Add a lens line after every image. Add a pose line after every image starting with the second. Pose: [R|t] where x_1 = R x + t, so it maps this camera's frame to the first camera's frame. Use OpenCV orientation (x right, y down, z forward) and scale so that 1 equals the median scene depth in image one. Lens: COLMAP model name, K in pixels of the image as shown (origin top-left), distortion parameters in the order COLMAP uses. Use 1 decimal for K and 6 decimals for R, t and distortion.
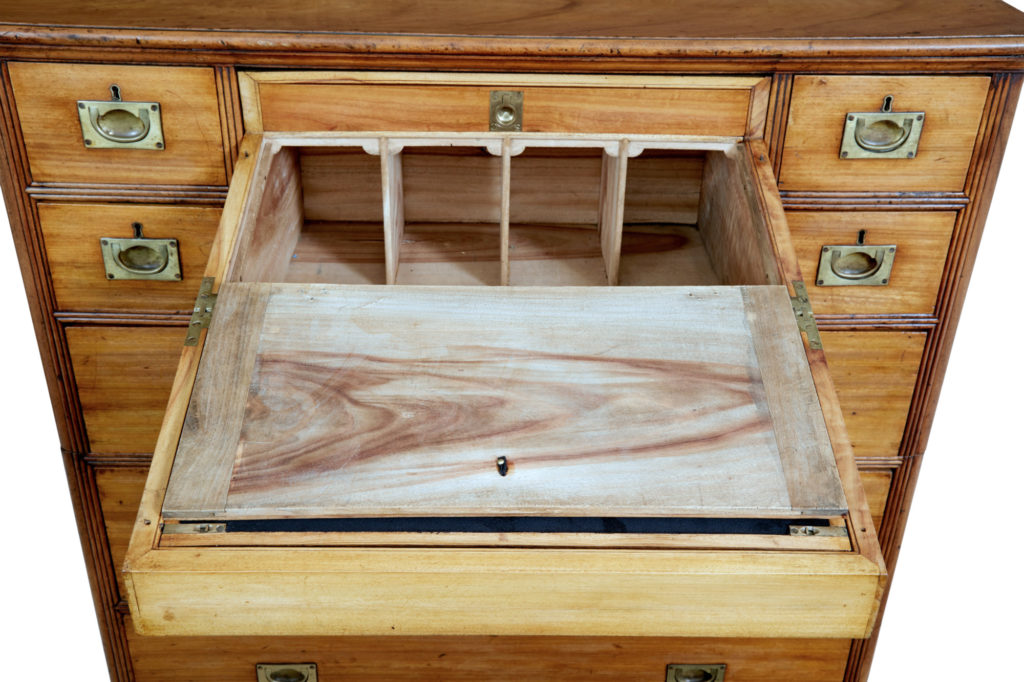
lens RADIAL K [[1069.7, 0, 515.0], [0, 1069.7, 336.2], [0, 0, 1]] dist [0.057313, 0.000000]
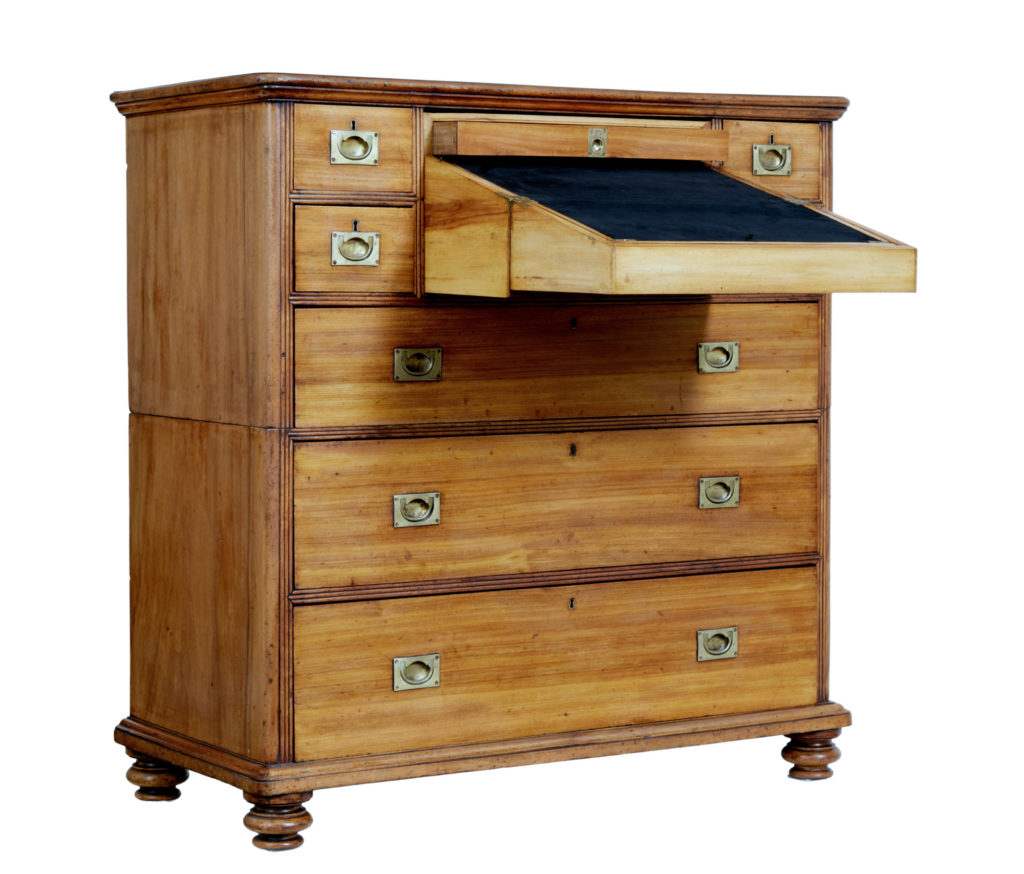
lens RADIAL K [[2621.8, 0, 512.2], [0, 2621.8, 434.5], [0, 0, 1]] dist [-0.029461, 0.000000]
pose [[0.854674, -0.054007, 0.516348, -2.011022], [0.274608, 0.891081, -0.361339, 1.470867], [-0.440593, 0.450620, 0.776414, -1.645909]]
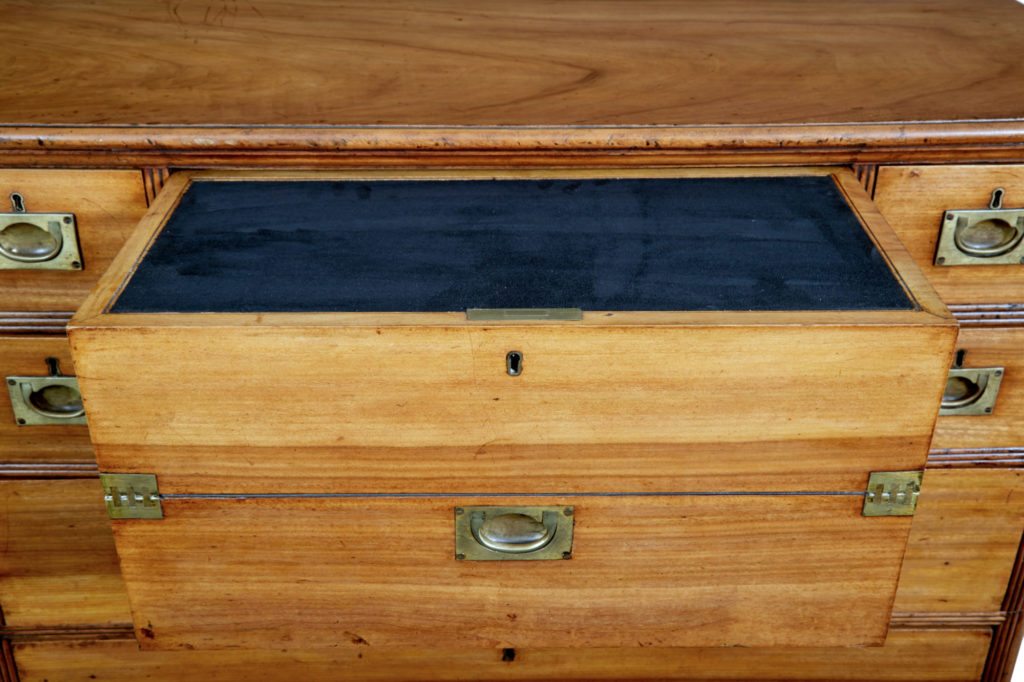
lens RADIAL K [[1069.7, 0, 514.9], [0, 1069.7, 321.6], [0, 0, 1]] dist [0.057313, 0.000000]
pose [[0.999884, -0.015077, -0.001919, -0.006970], [0.015043, 0.999748, -0.016662, -0.117622], [0.002170, 0.016631, 0.999859, 0.209650]]
